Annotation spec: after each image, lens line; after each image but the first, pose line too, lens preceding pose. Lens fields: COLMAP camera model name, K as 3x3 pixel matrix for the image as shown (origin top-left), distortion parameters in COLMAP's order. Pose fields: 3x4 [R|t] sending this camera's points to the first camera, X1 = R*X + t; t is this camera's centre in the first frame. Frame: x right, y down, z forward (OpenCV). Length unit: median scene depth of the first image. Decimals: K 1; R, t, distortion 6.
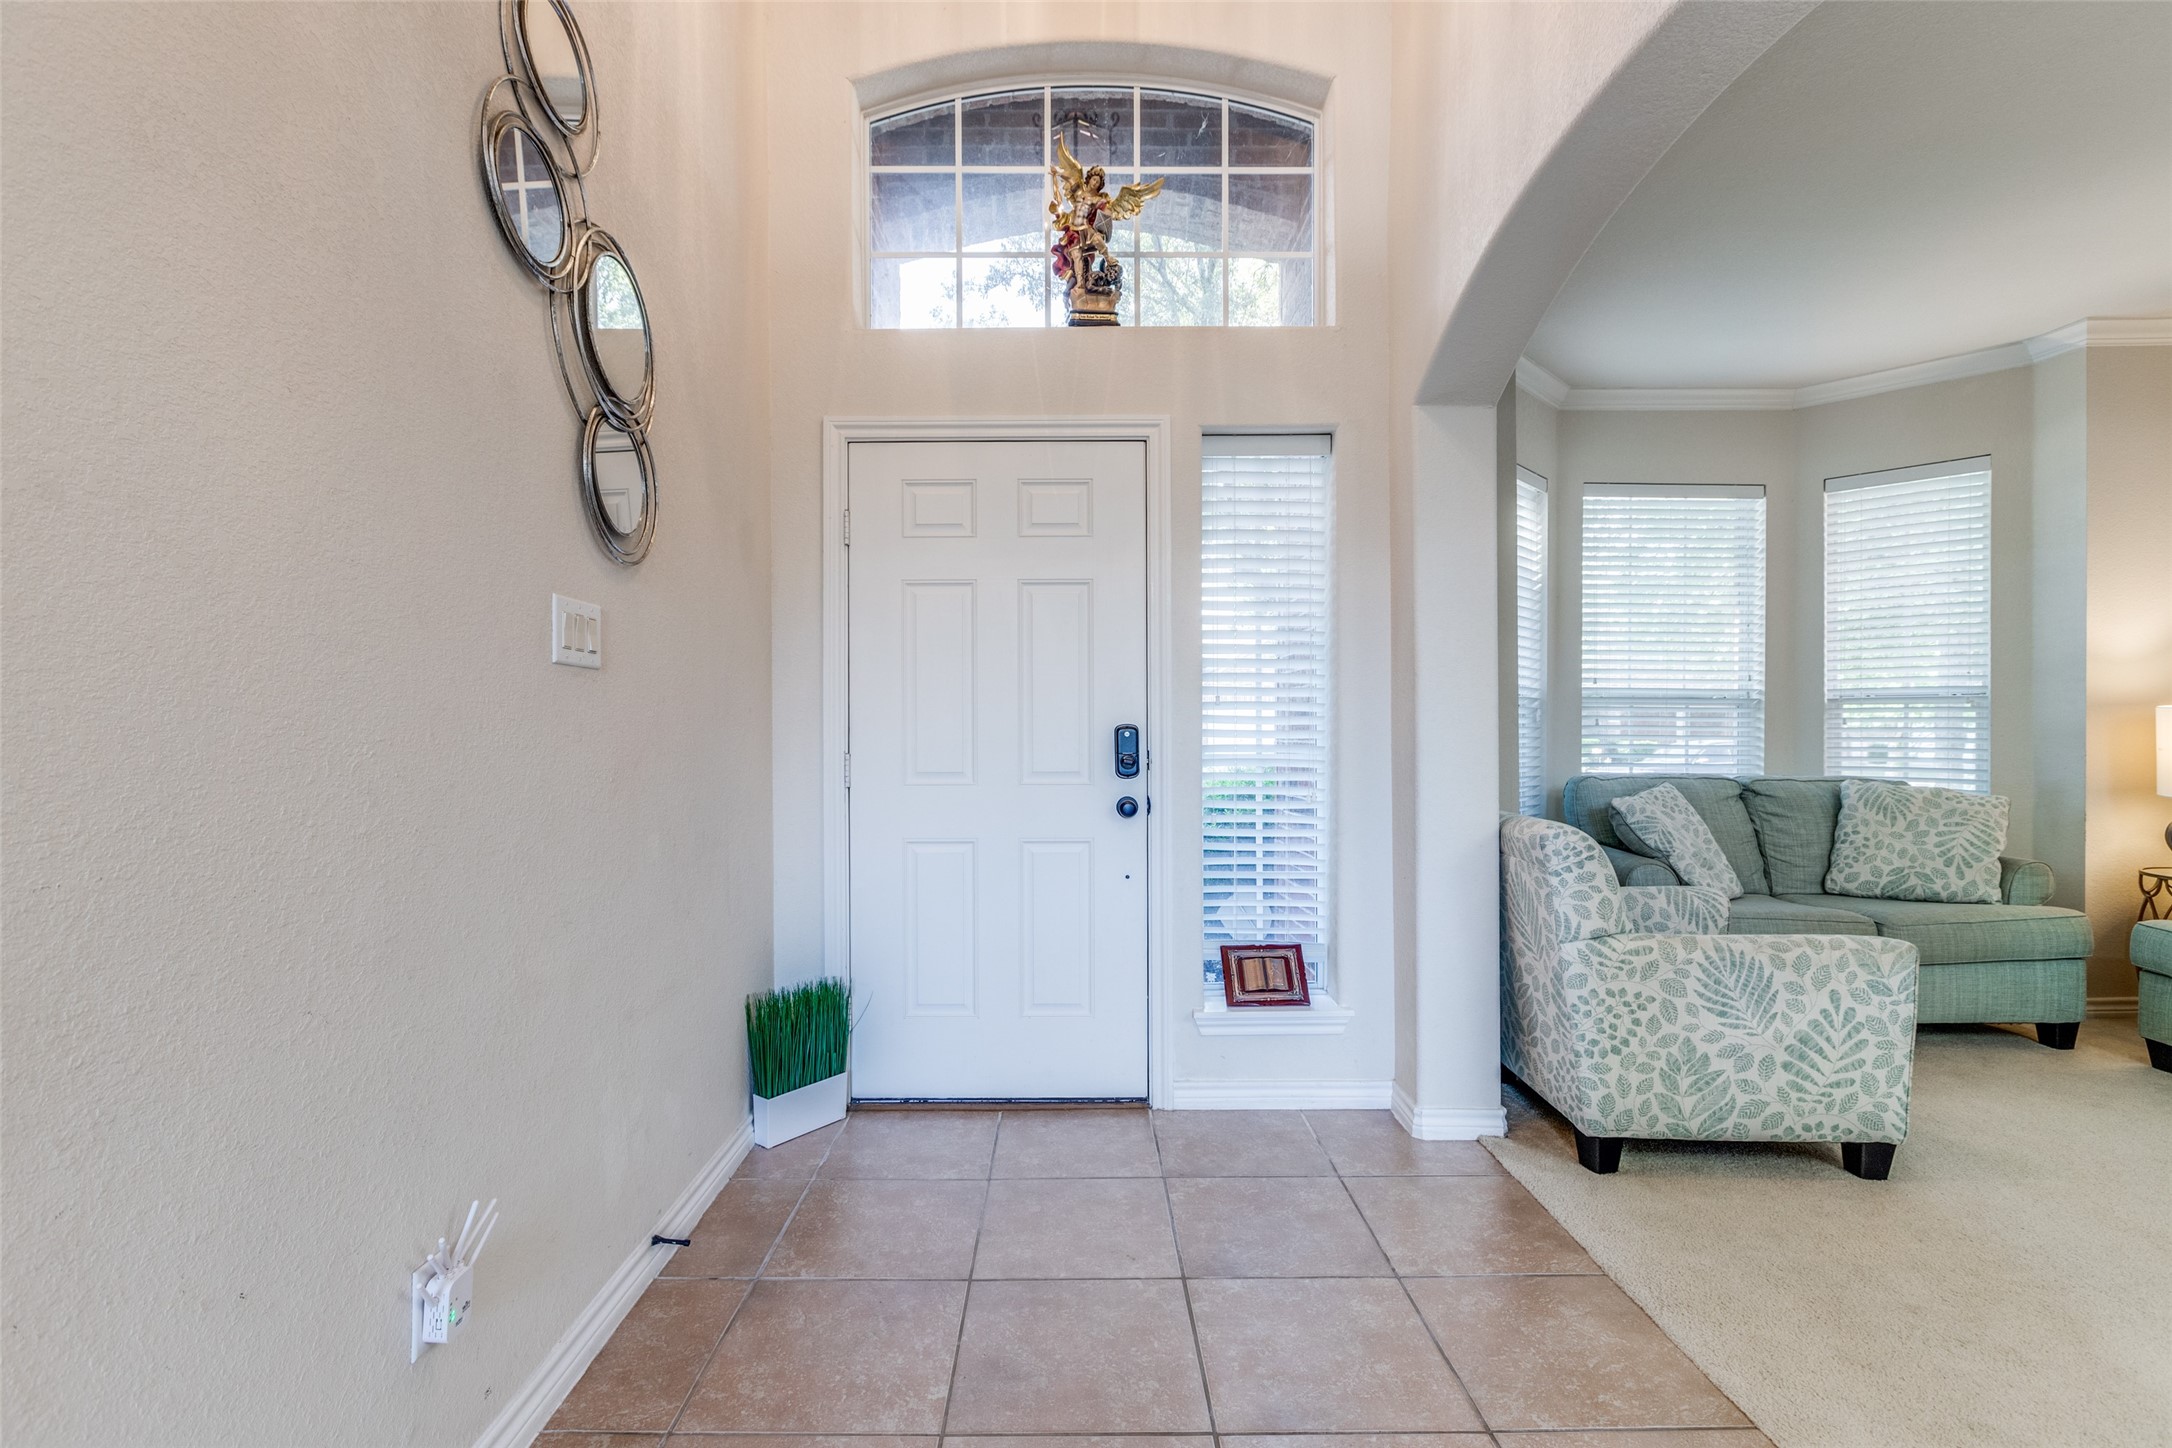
lens RADIAL K [[961.7, 0, 1085.1], [0, 961.7, 733.9], [0, 0, 1]] dist [0.000109, 0.000152]
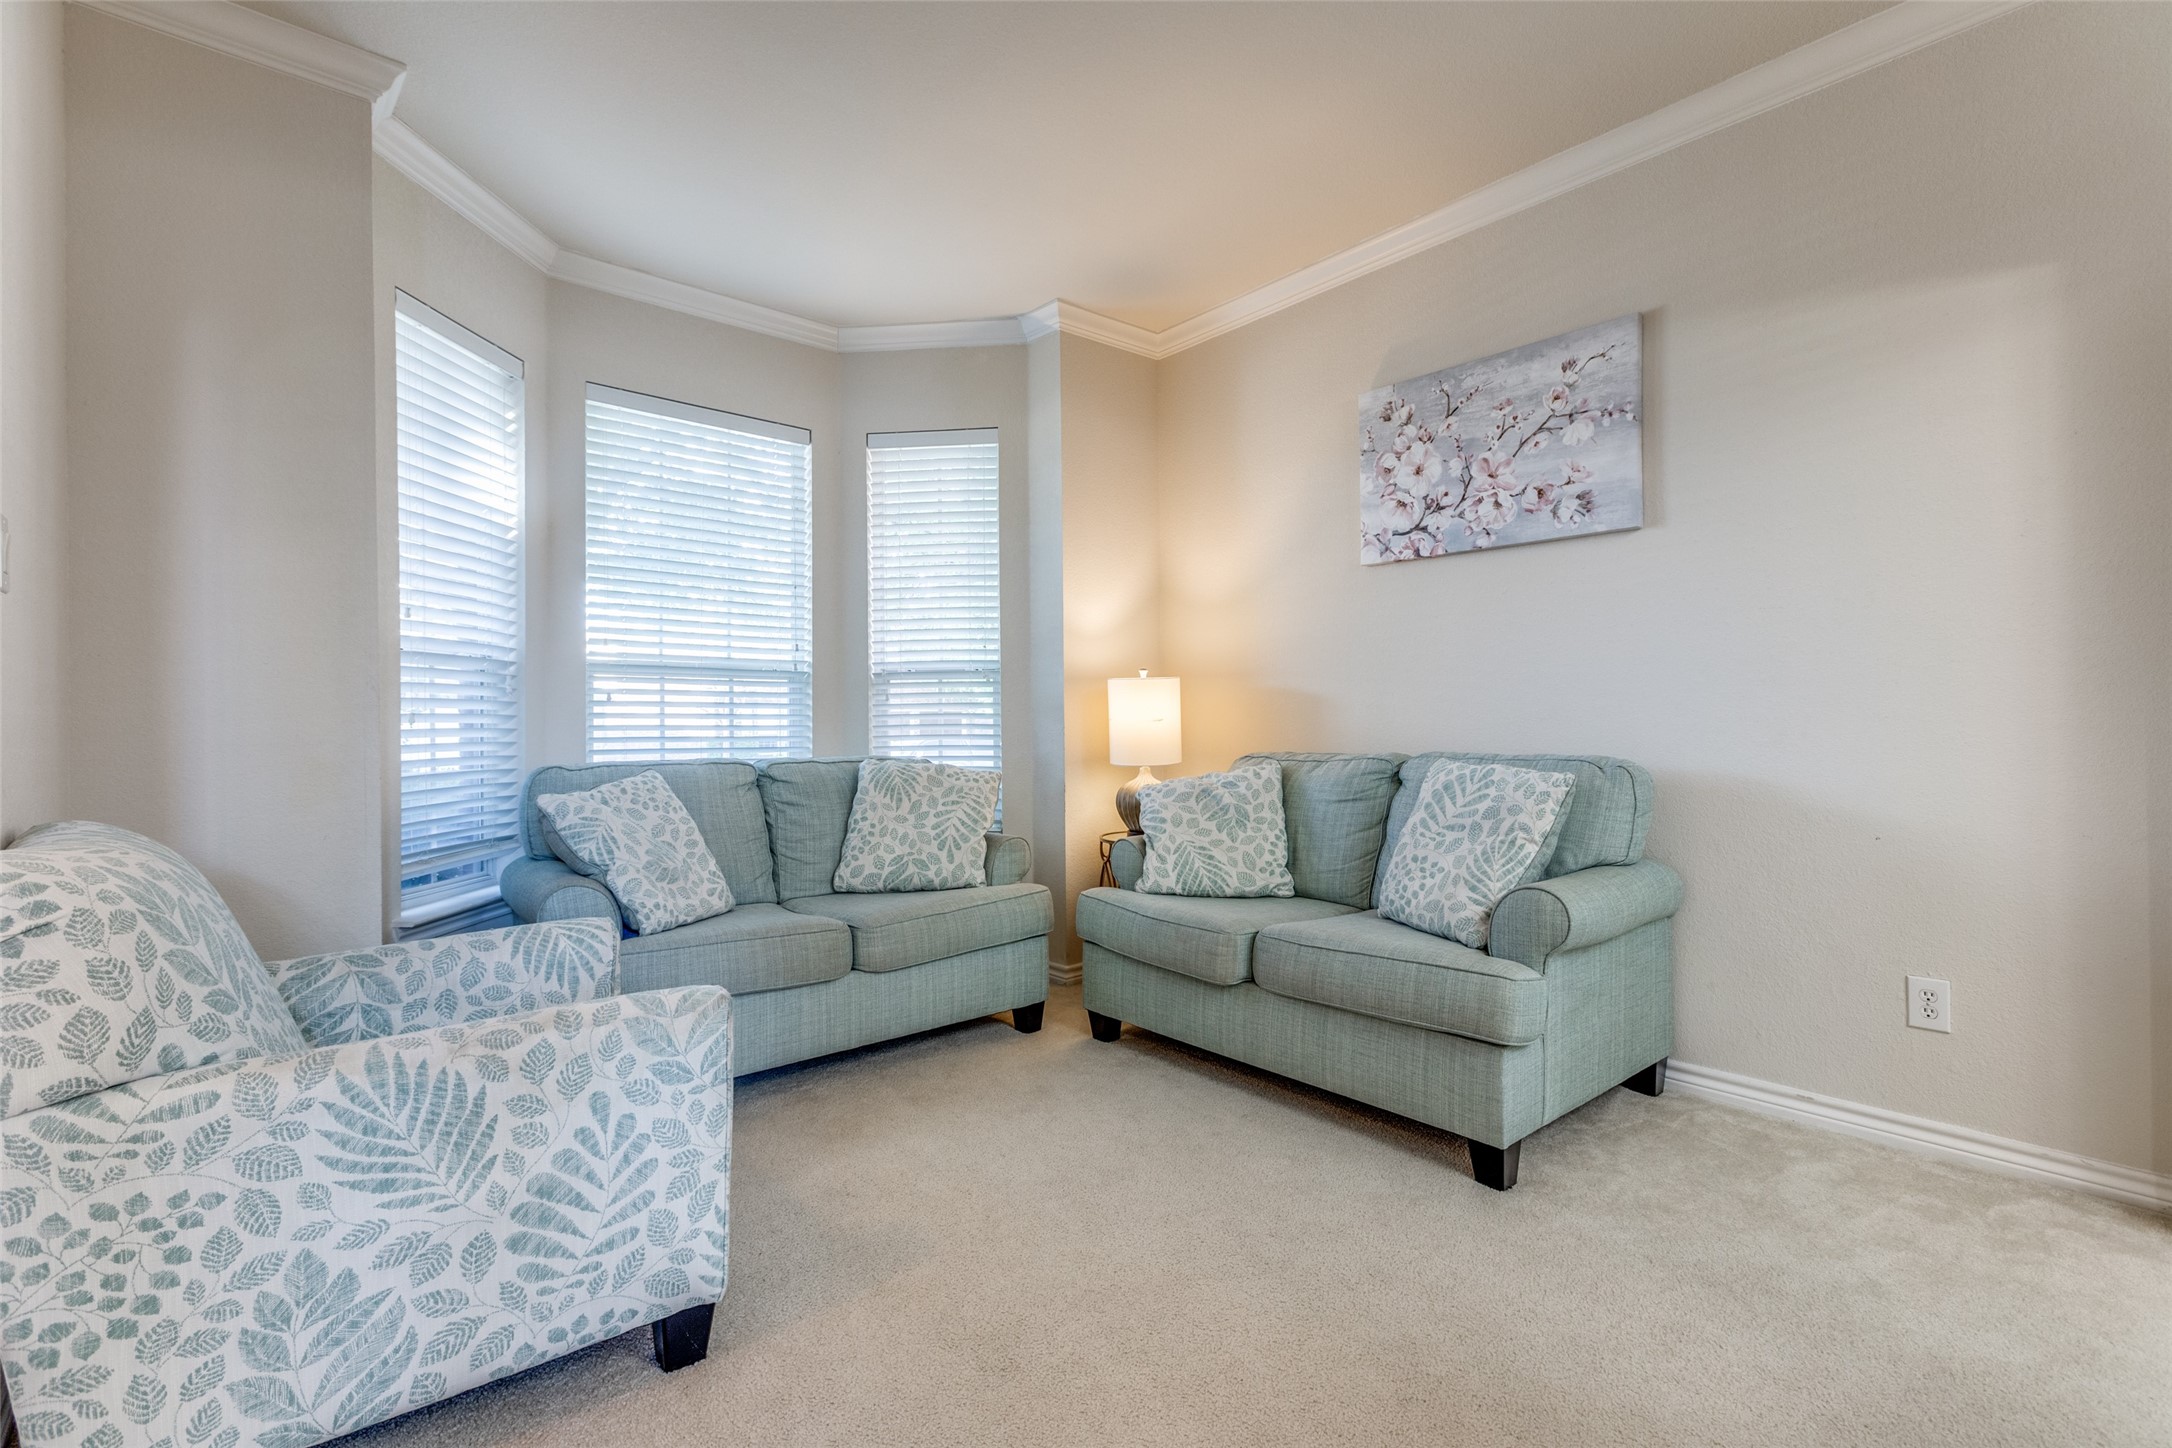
lens RADIAL K [[960.3, 0, 1051.3], [0, 960.3, 726.2], [0, 0, 1]] dist [0.007886, -0.000790]
pose [[0.779944, -0.009911, 0.625770, 0.613629], [0.017874, 0.999819, -0.006442, 0.042600], [-0.625593, 0.016210, 0.779981, 0.335485]]
